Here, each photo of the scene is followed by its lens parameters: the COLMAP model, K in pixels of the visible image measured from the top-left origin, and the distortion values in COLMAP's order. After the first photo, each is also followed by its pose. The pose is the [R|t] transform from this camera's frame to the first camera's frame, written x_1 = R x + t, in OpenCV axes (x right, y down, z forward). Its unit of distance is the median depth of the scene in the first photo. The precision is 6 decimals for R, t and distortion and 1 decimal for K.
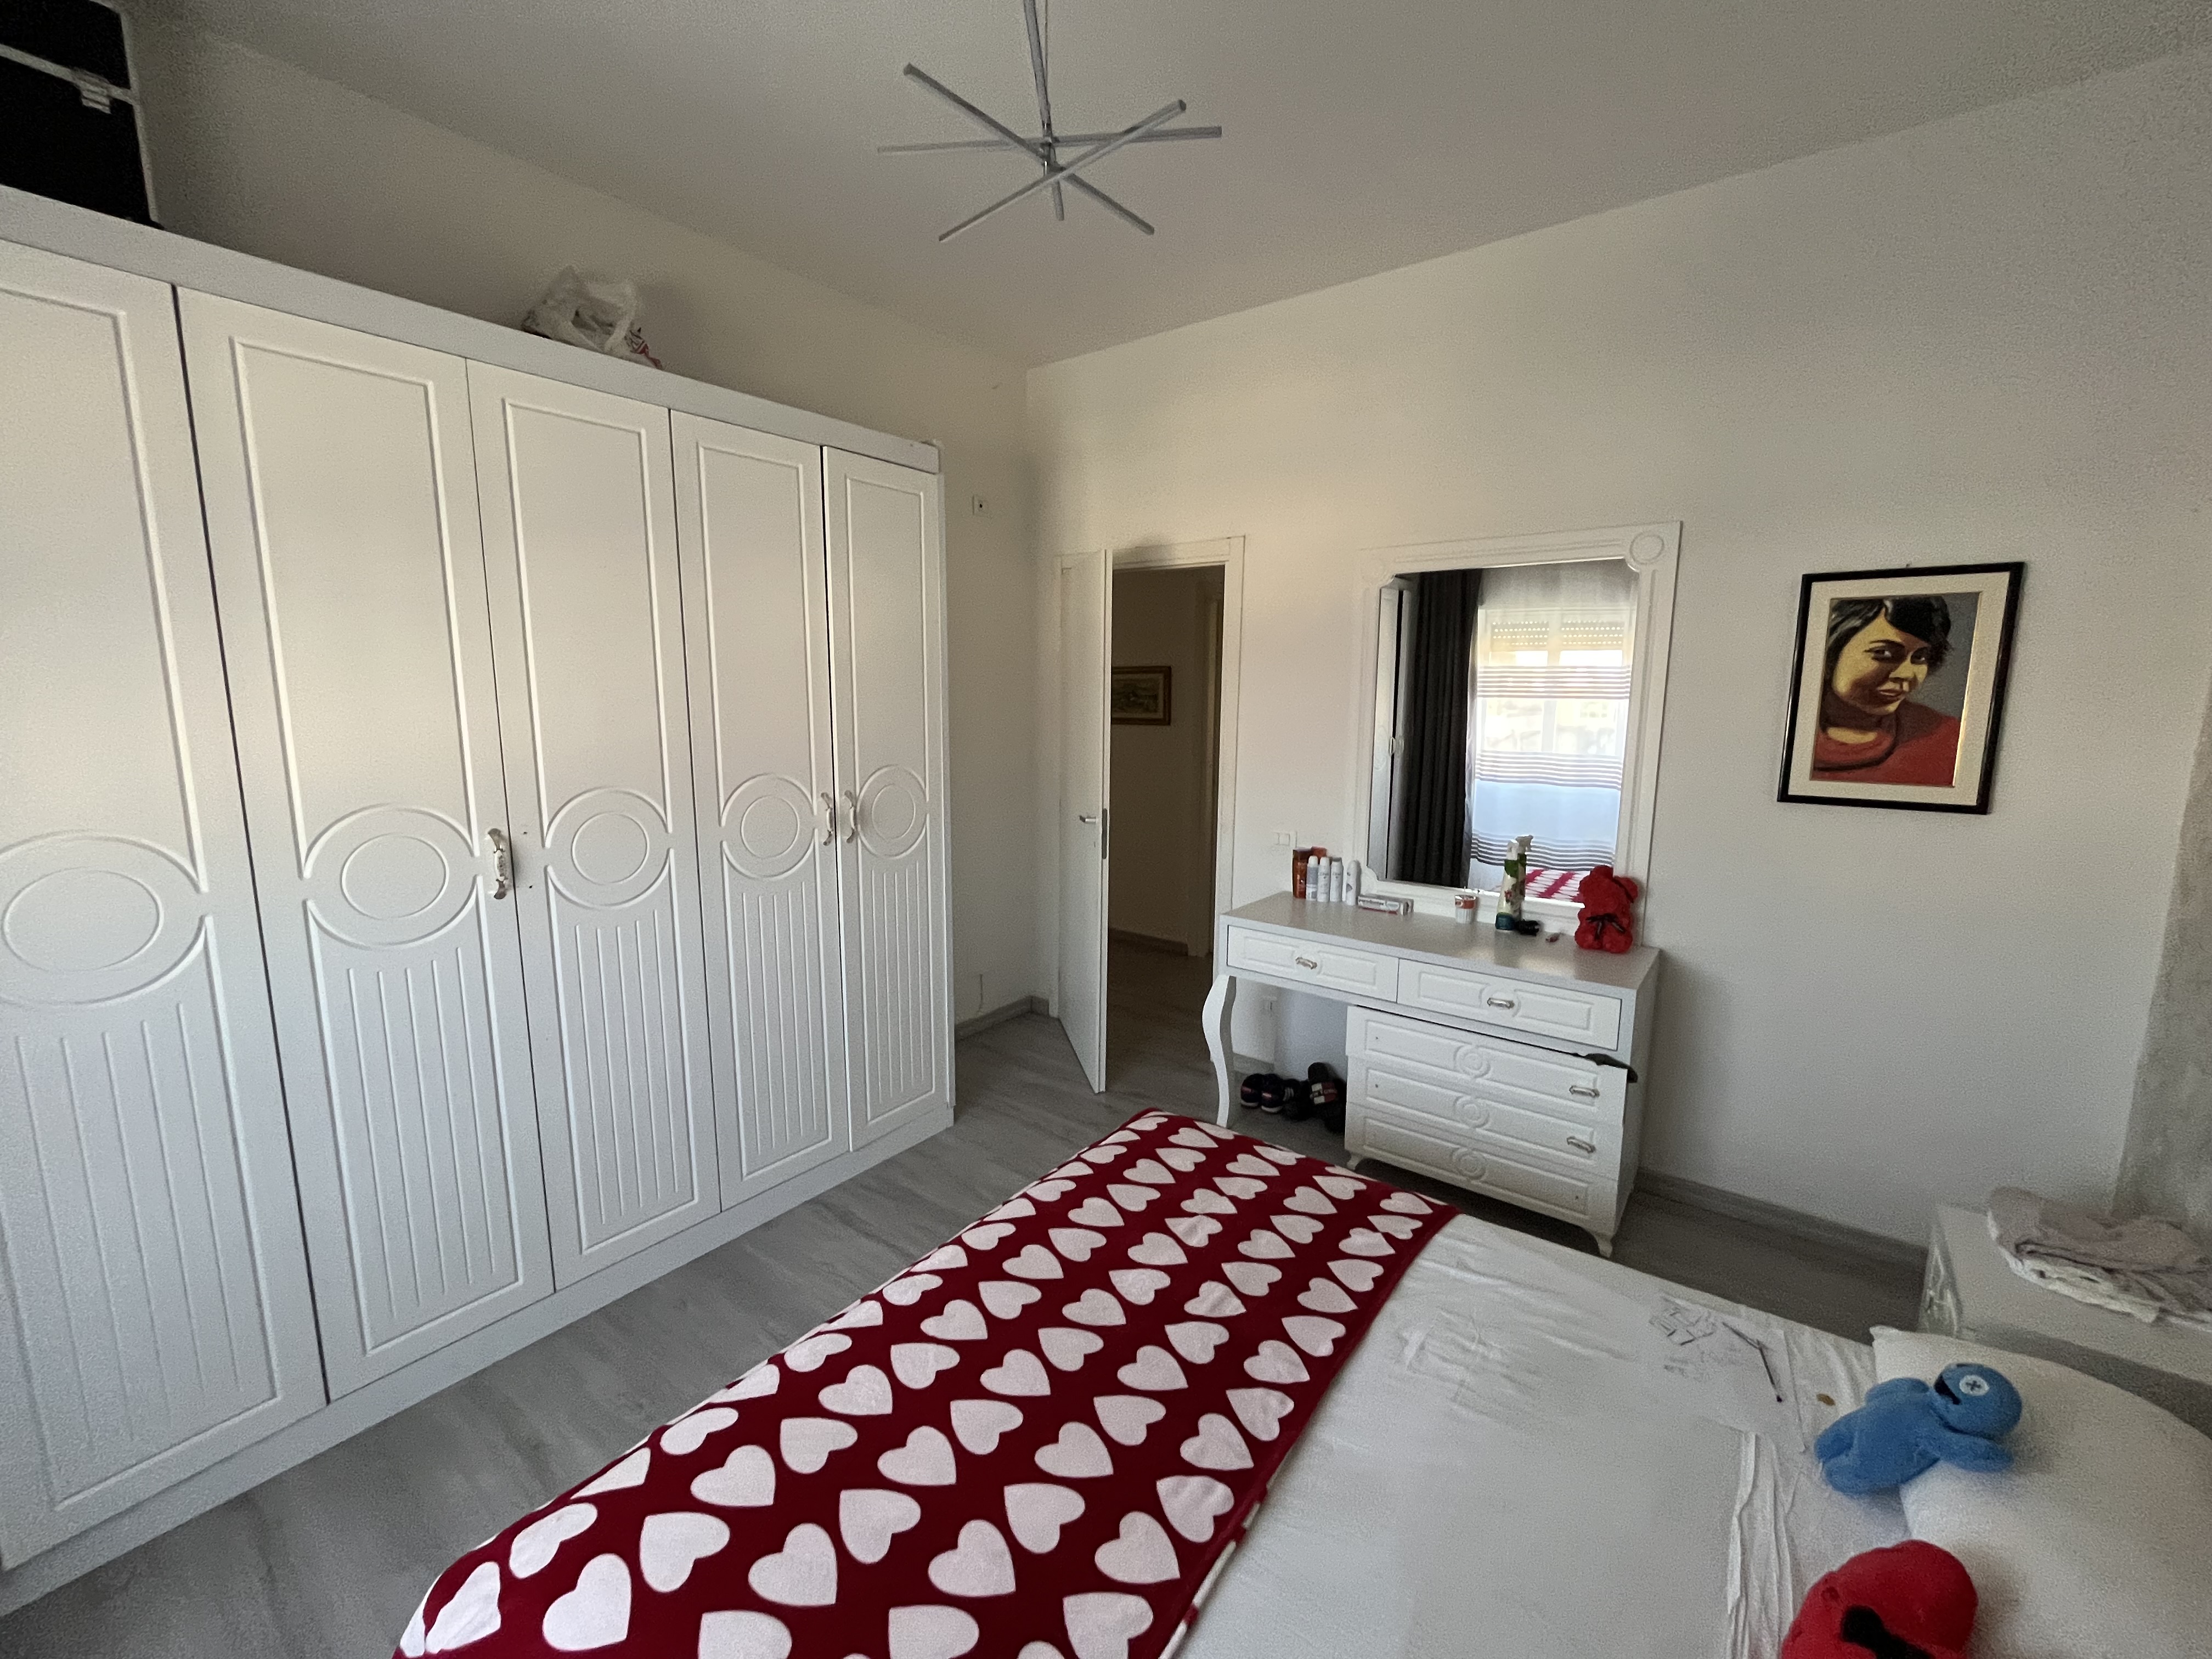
lens RADIAL K [[895.6, 0, 1109.8], [0, 895.6, 821.3], [0, 0, 1]] dist [-0.001704, 0.000088]
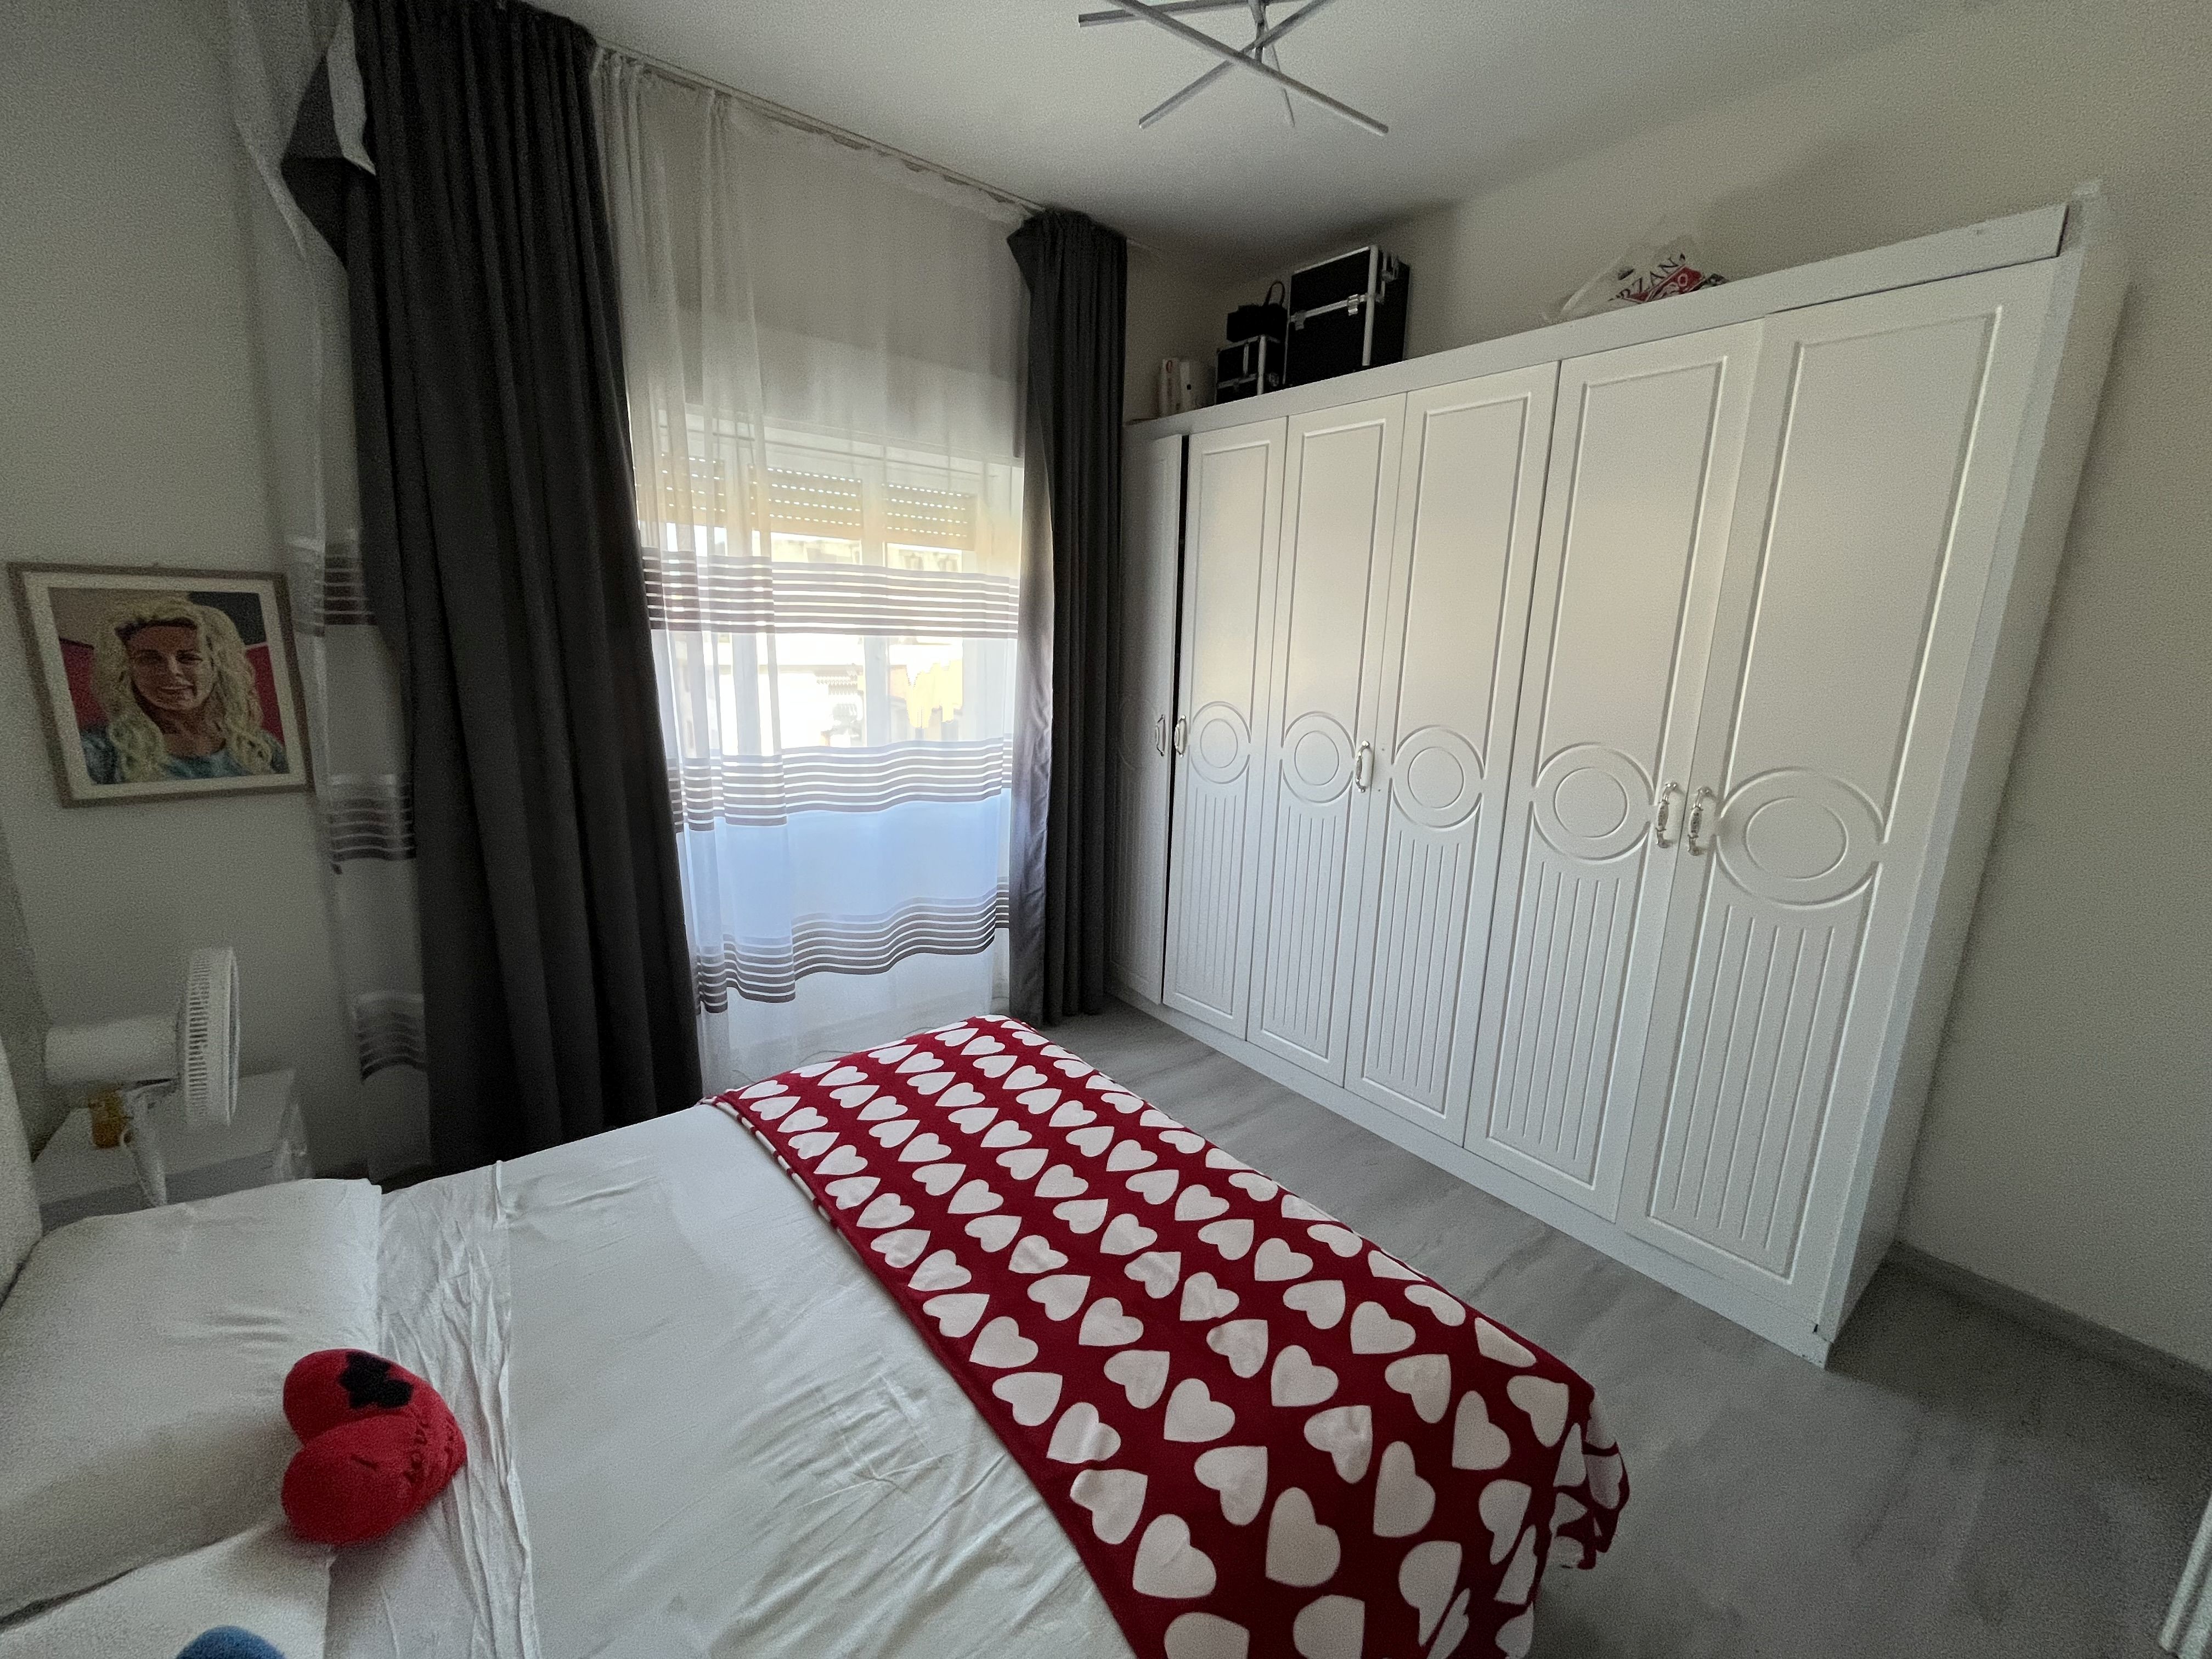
lens RADIAL K [[895.6, 0, 1109.8], [0, 895.6, 821.3], [0, 0, 1]] dist [-0.001704, 0.000088]
pose [[-0.247775, 0.191154, -0.949772, 0.923780], [-0.173115, 0.955828, 0.237535, -0.164765], [0.953225, 0.223275, -0.203739, 1.149895]]
